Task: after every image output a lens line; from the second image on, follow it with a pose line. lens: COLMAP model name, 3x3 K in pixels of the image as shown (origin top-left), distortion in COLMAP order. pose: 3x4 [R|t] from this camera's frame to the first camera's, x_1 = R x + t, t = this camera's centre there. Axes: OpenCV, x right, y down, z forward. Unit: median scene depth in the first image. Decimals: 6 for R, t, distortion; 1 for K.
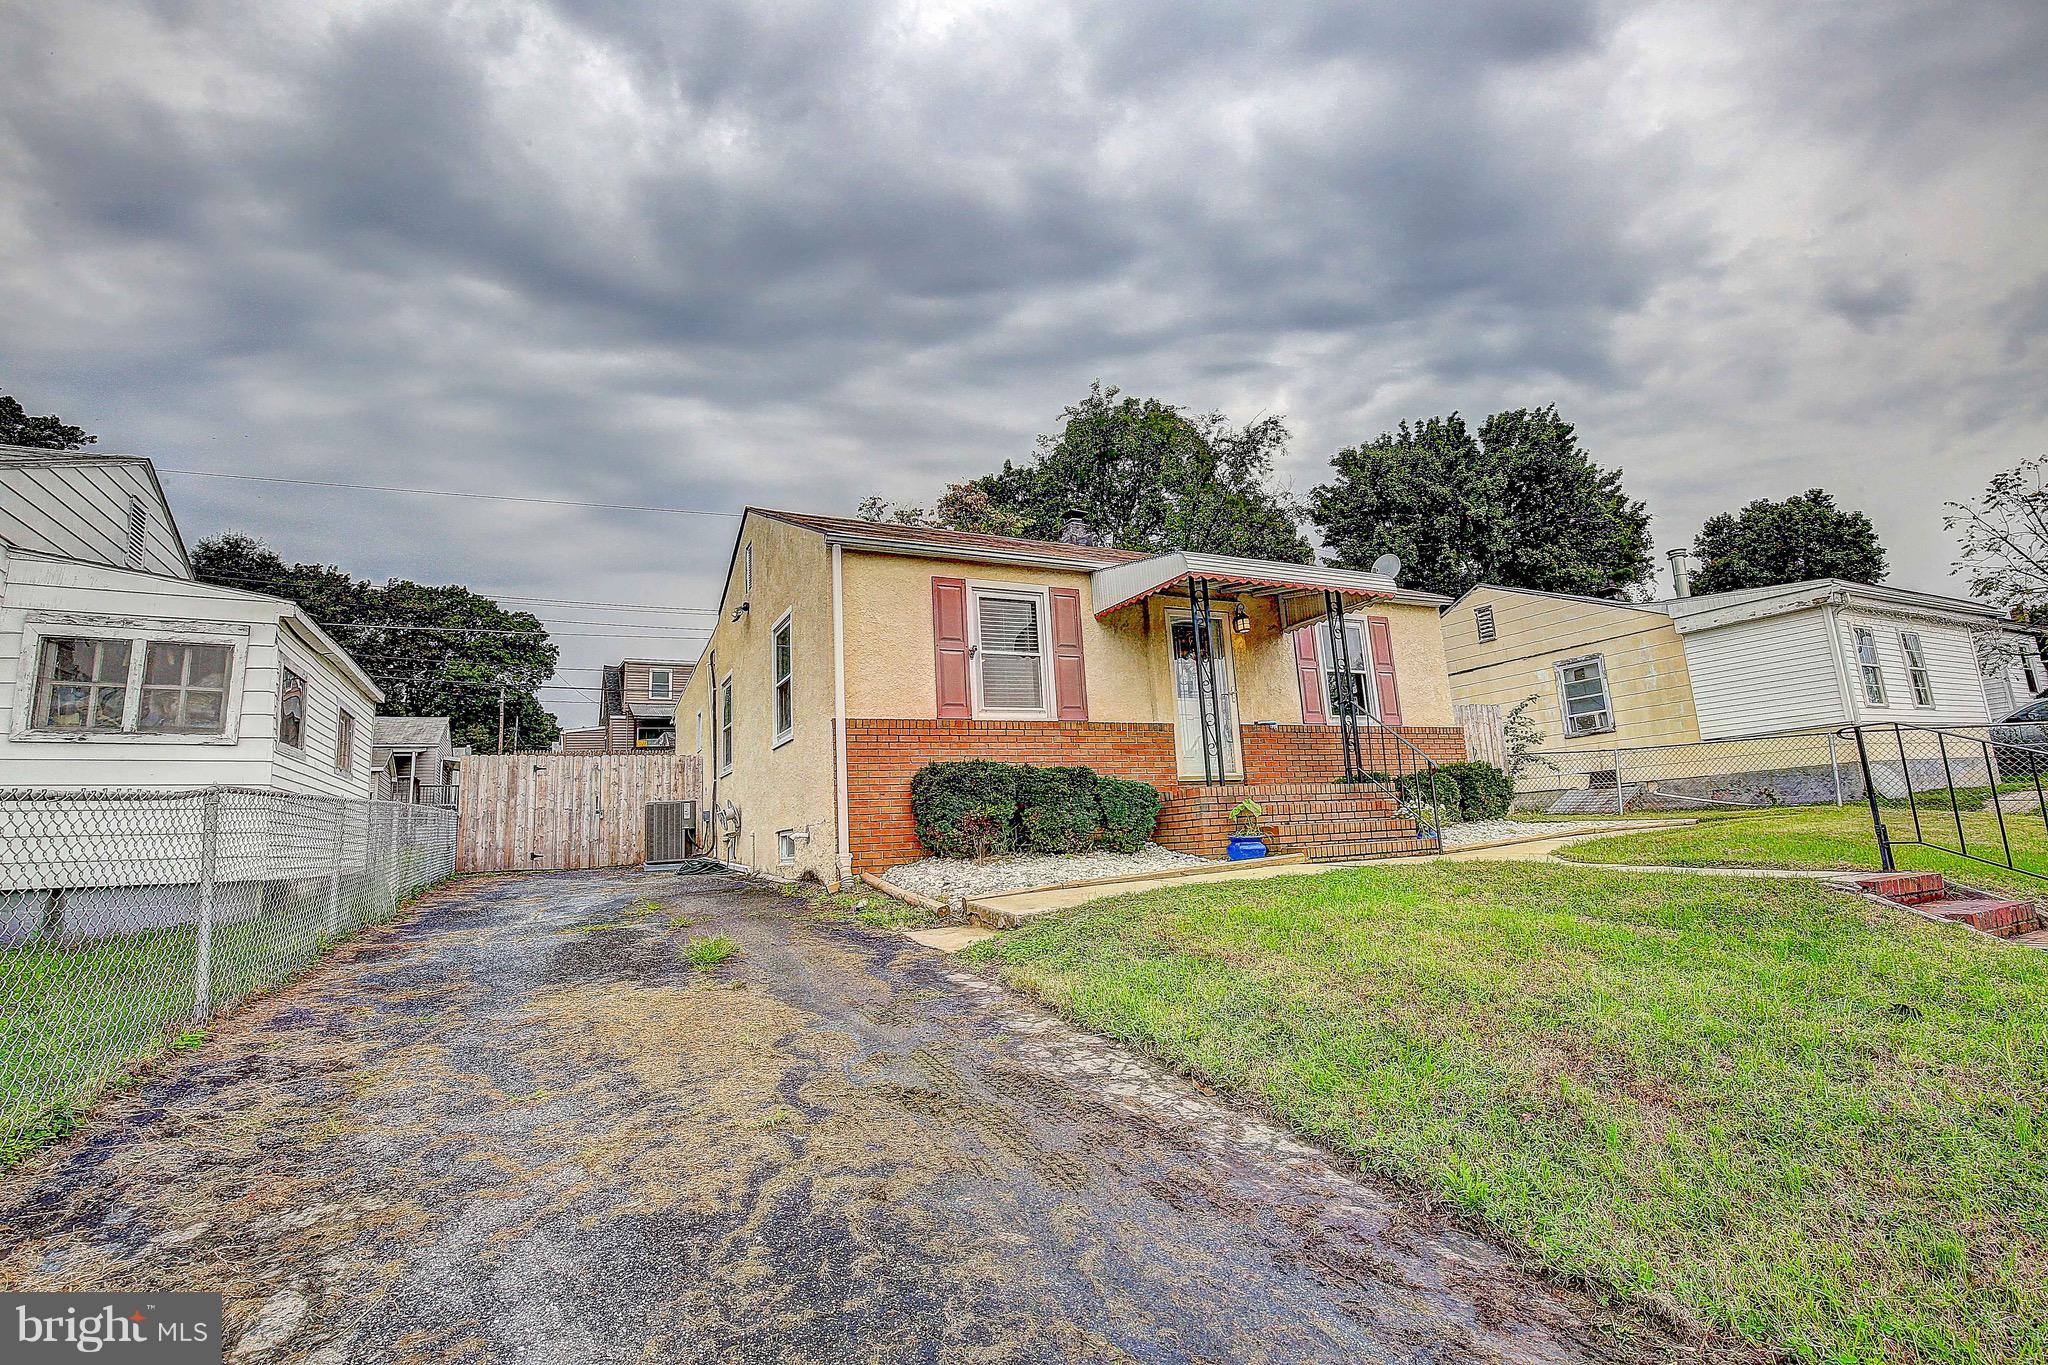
lens RADIAL K [[939.5, 0, 1025.9], [0, 939.5, 677.6], [0, 0, 1]] dist [-0.037316, 0.008032]
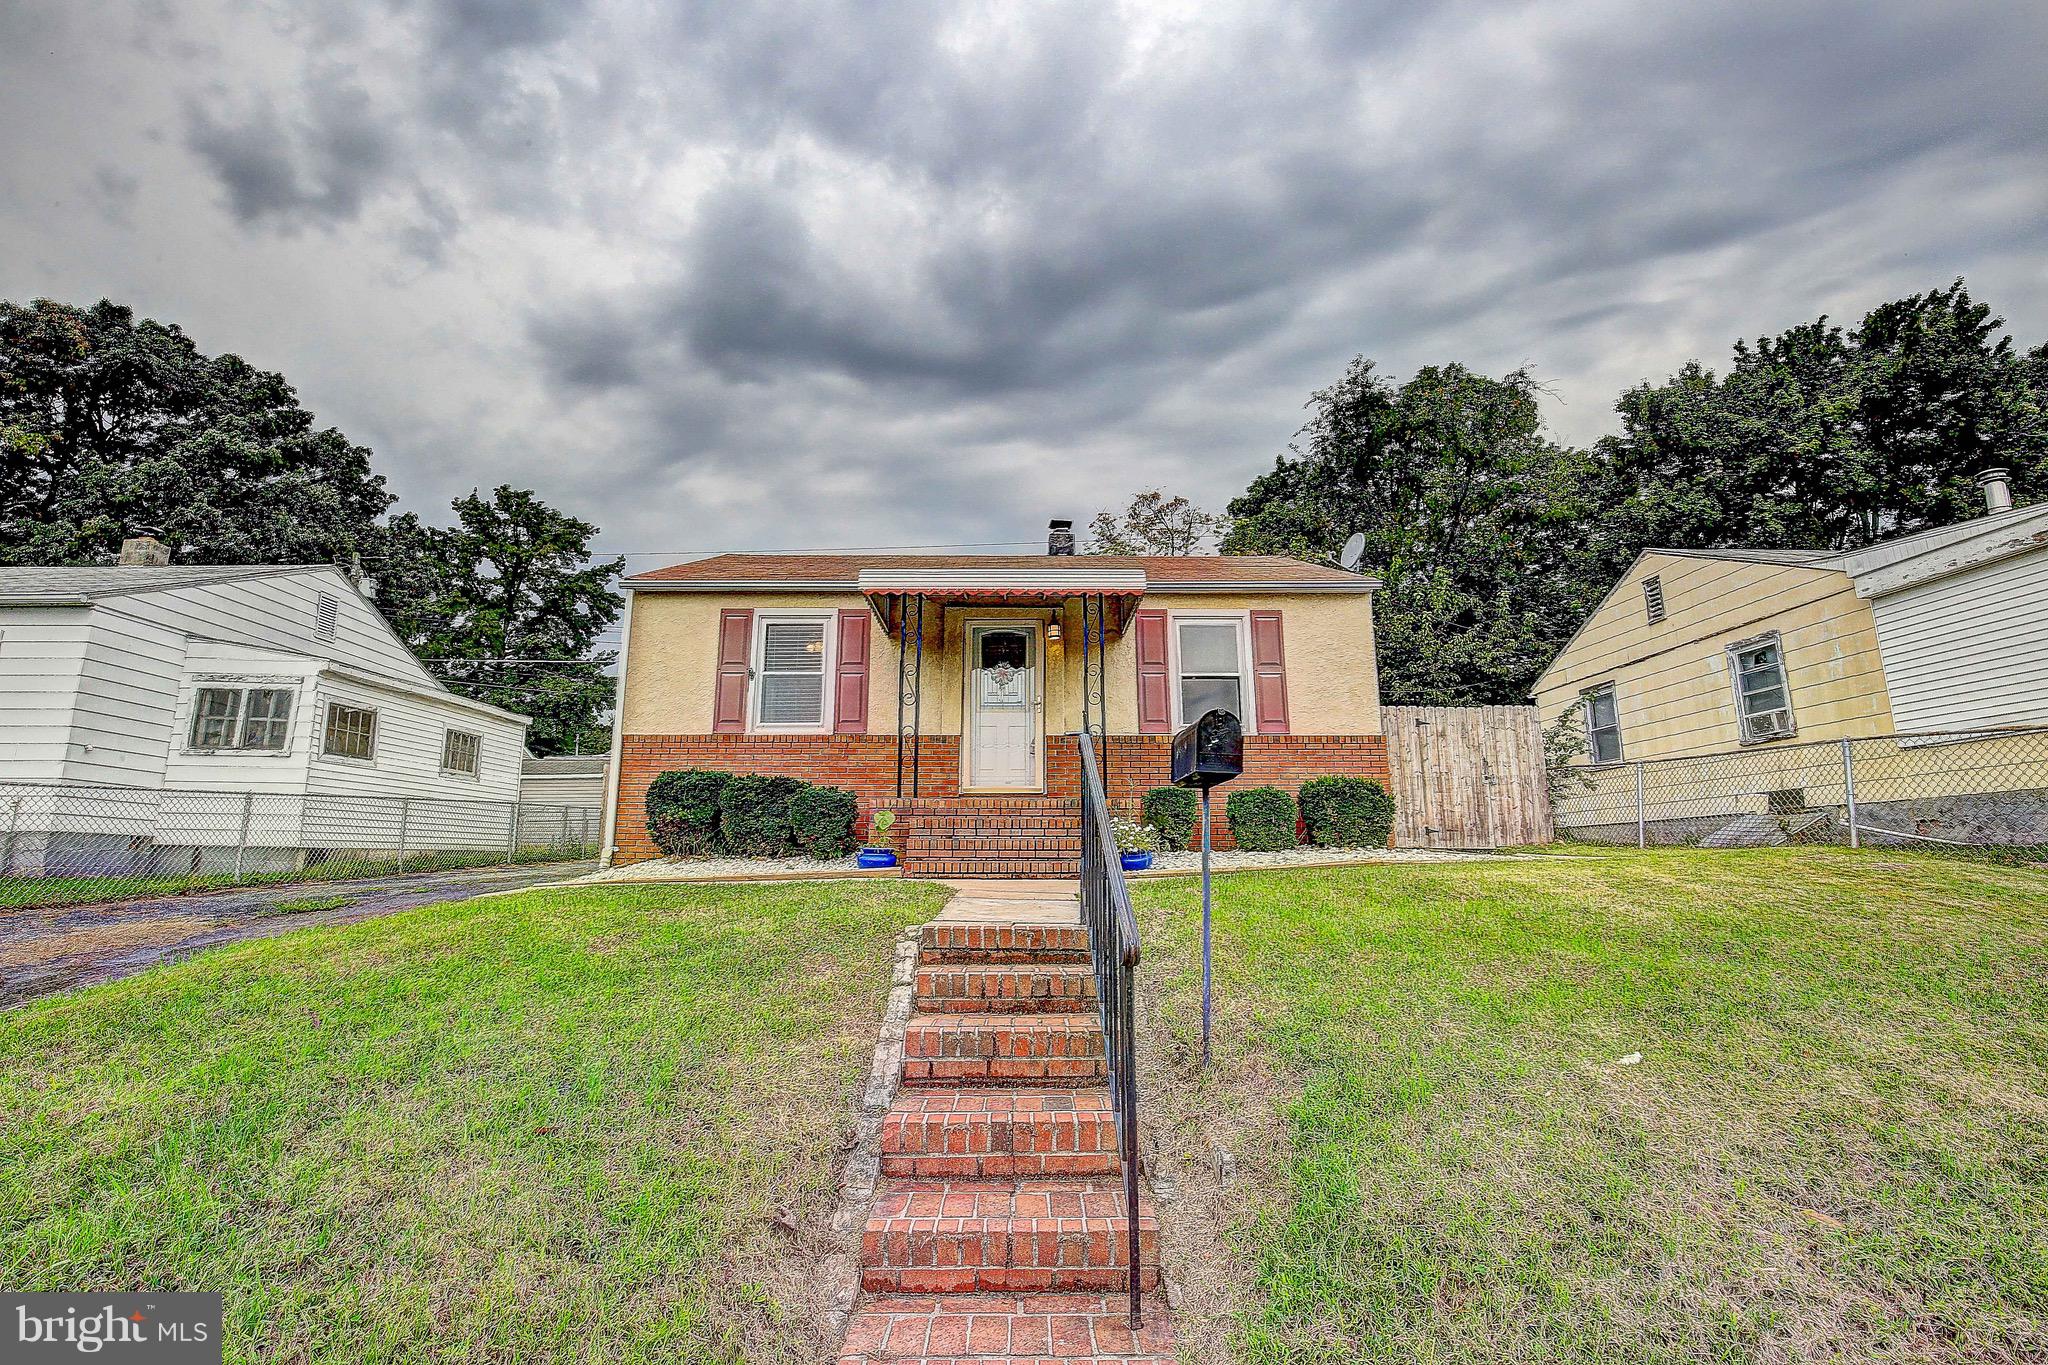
lens RADIAL K [[909.5, 0, 1018.9], [0, 909.5, 678.1], [0, 0, 1]] dist [-0.045447, 0.021948]
pose [[0.897062, -0.036131, -0.440425, 0.209212], [0.032773, 0.999347, -0.015231, 0.001372], [0.440688, -0.000771, 0.897660, 0.051442]]
